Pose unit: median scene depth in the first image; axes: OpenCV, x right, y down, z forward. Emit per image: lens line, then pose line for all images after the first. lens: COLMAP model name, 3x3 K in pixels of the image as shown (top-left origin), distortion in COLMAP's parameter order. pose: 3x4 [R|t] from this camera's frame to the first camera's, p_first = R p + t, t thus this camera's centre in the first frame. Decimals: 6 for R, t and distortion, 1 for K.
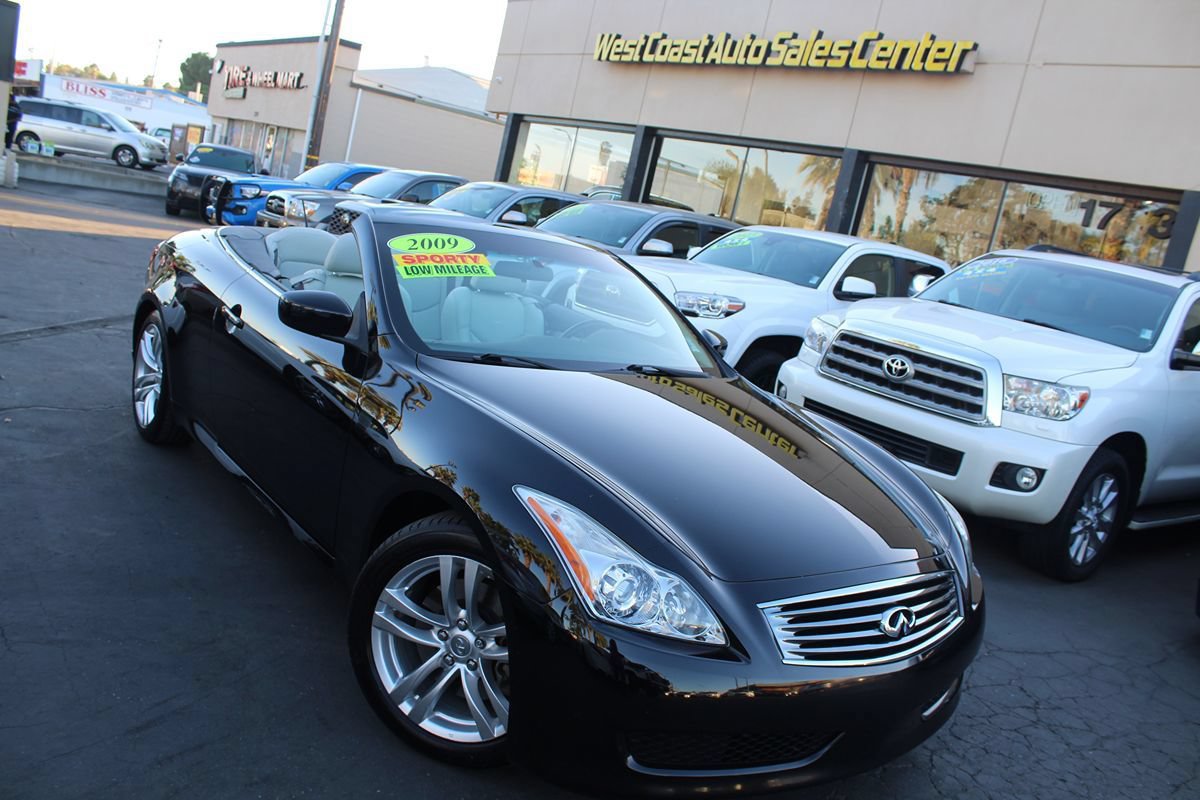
lens RADIAL K [[968.0, 0, 597.4], [0, 968.0, 428.3], [0, 0, 1]] dist [-0.160209, 0.127633]
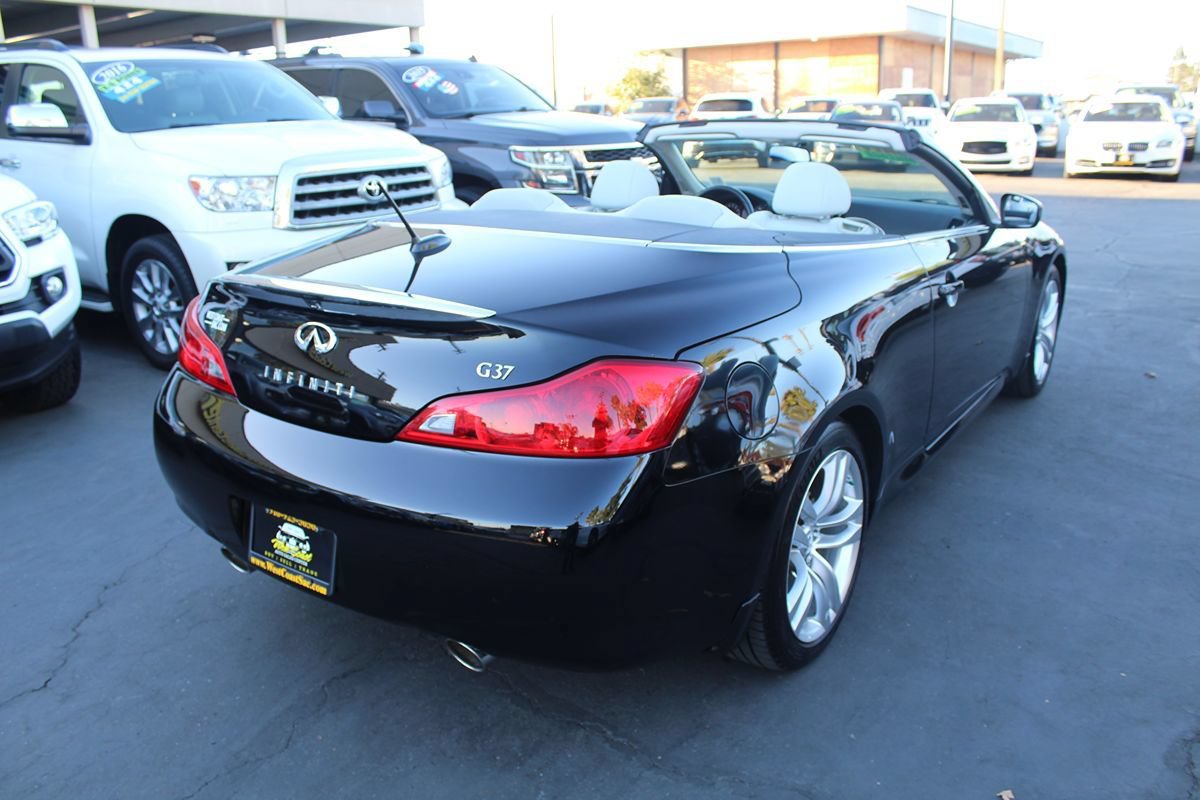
lens RADIAL K [[962.8, 0, 605.4], [0, 962.8, 432.4], [0, 0, 1]] dist [-0.154131, 0.123270]
pose [[-0.274397, -0.495297, 0.824250, -0.437492], [0.162326, 0.820992, 0.547378, -0.221313], [-0.947817, 0.283996, -0.144878, 0.598642]]
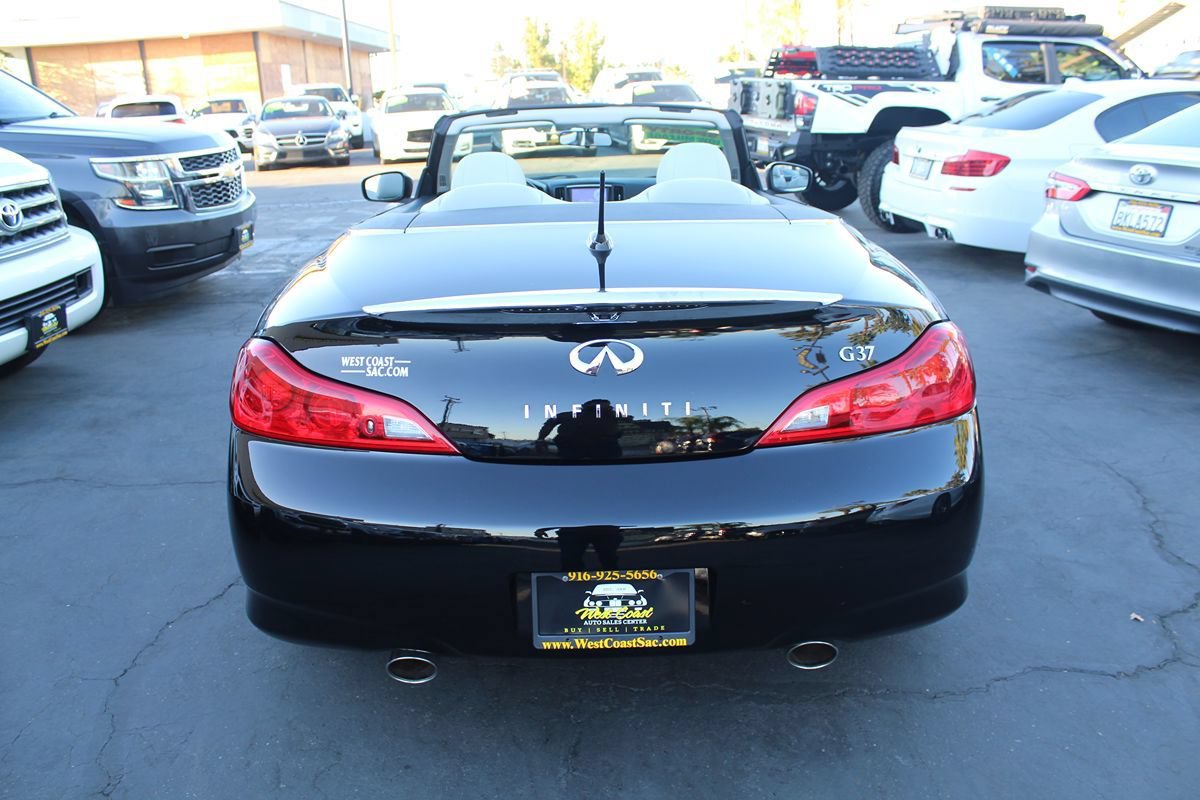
lens RADIAL K [[968.1, 0, 604.1], [0, 968.1, 427.5], [0, 0, 1]] dist [-0.155111, 0.123933]
pose [[-0.776640, -0.376920, 0.504739, -0.315649], [-0.005951, 0.805598, 0.592433, -0.231002], [-0.629916, 0.457104, -0.627903, 0.763593]]
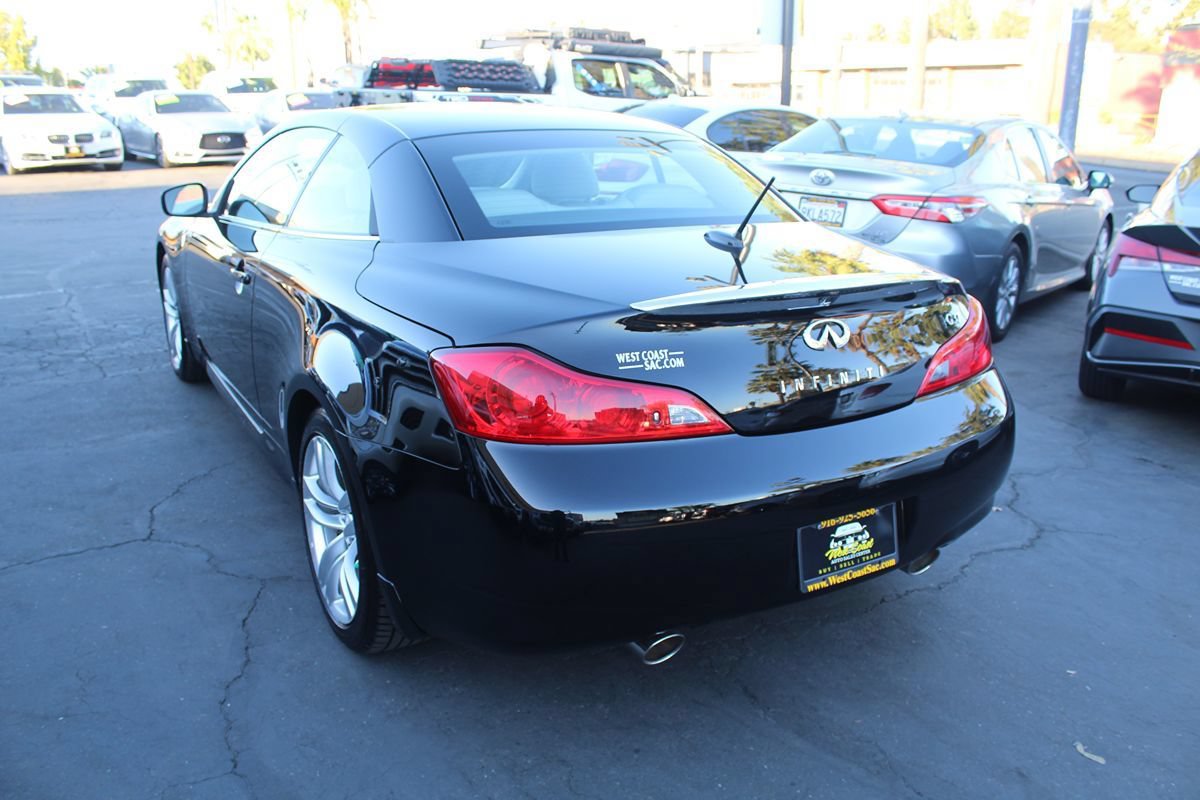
lens RADIAL K [[968.1, 0, 604.1], [0, 968.1, 427.5], [0, 0, 1]] dist [-0.155111, 0.123933]
pose [[-0.964560, -0.256976, 0.059901, -0.172467], [-0.186370, 0.824191, 0.534766, -0.220595], [-0.186792, 0.504650, -0.842874, 0.853326]]
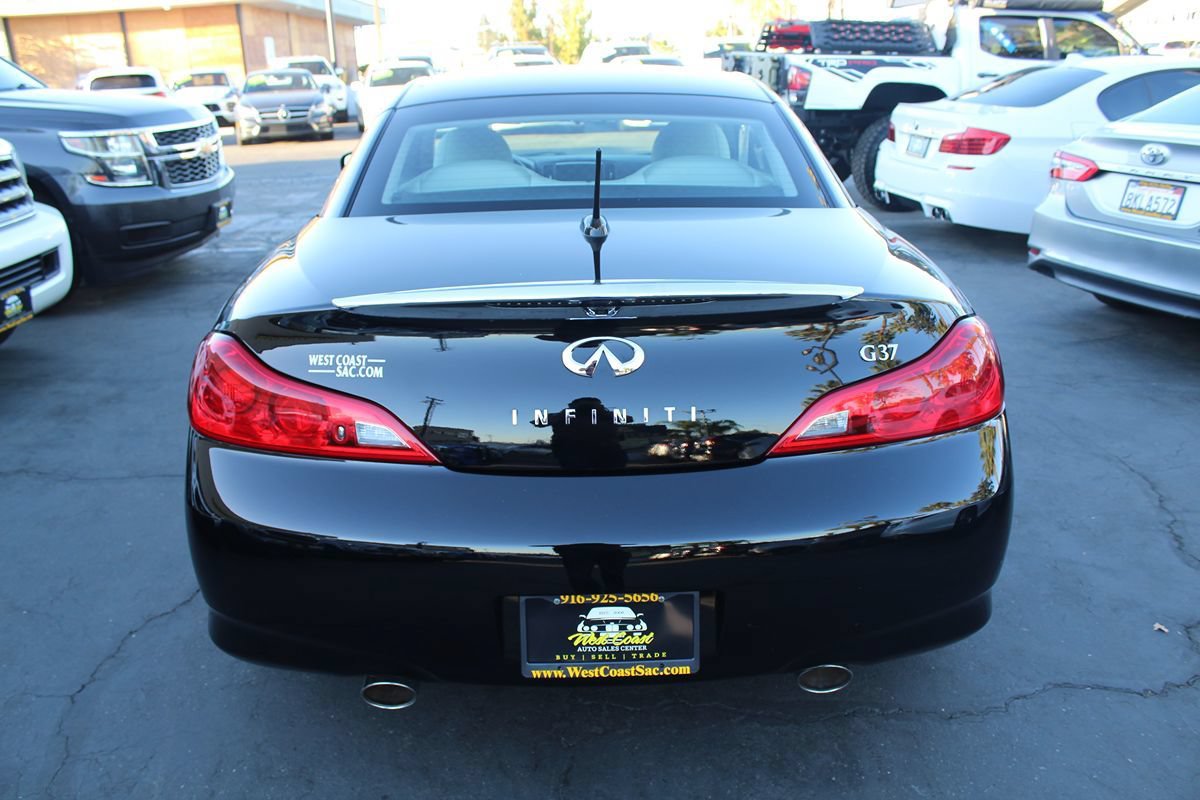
lens RADIAL K [[968.0, 0, 597.4], [0, 968.0, 428.3], [0, 0, 1]] dist [-0.160209, 0.127633]
pose [[-0.779486, -0.391528, 0.488987, -0.301353], [-0.012686, 0.790312, 0.612574, -0.223535], [-0.626291, 0.471289, -0.621004, 0.749136]]
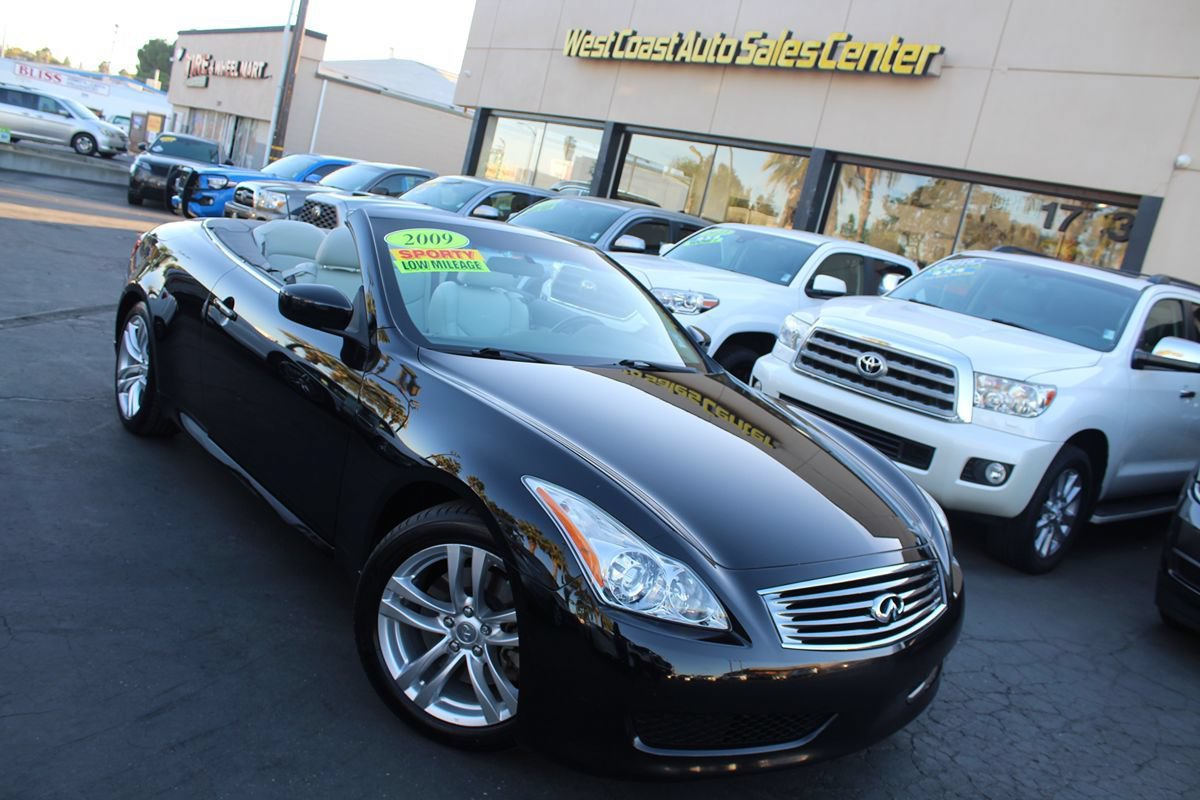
lens RADIAL K [[968.0, 0, 597.4], [0, 968.0, 428.3], [0, 0, 1]] dist [-0.160209, 0.127633]
pose [[0.999118, 0.005464, 0.041635, -0.013049], [-0.005681, 0.999971, 0.005103, 0.000663], [-0.041606, -0.005335, 0.999120, -0.008663]]
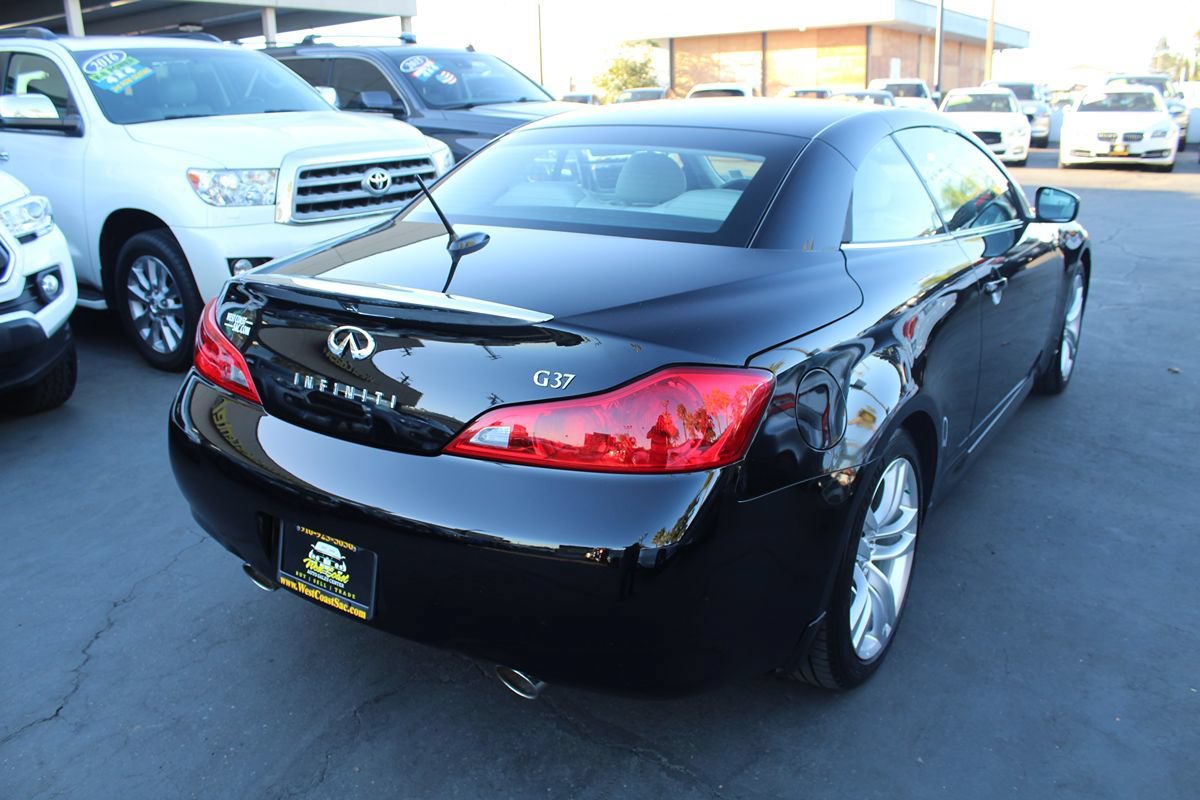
lens RADIAL K [[968.1, 0, 604.1], [0, 968.1, 427.5], [0, 0, 1]] dist [-0.155111, 0.123933]
pose [[-0.288394, -0.495684, 0.819223, -0.419127], [0.159477, 0.818759, 0.551545, -0.219967], [-0.944138, 0.289710, -0.157075, 0.611619]]
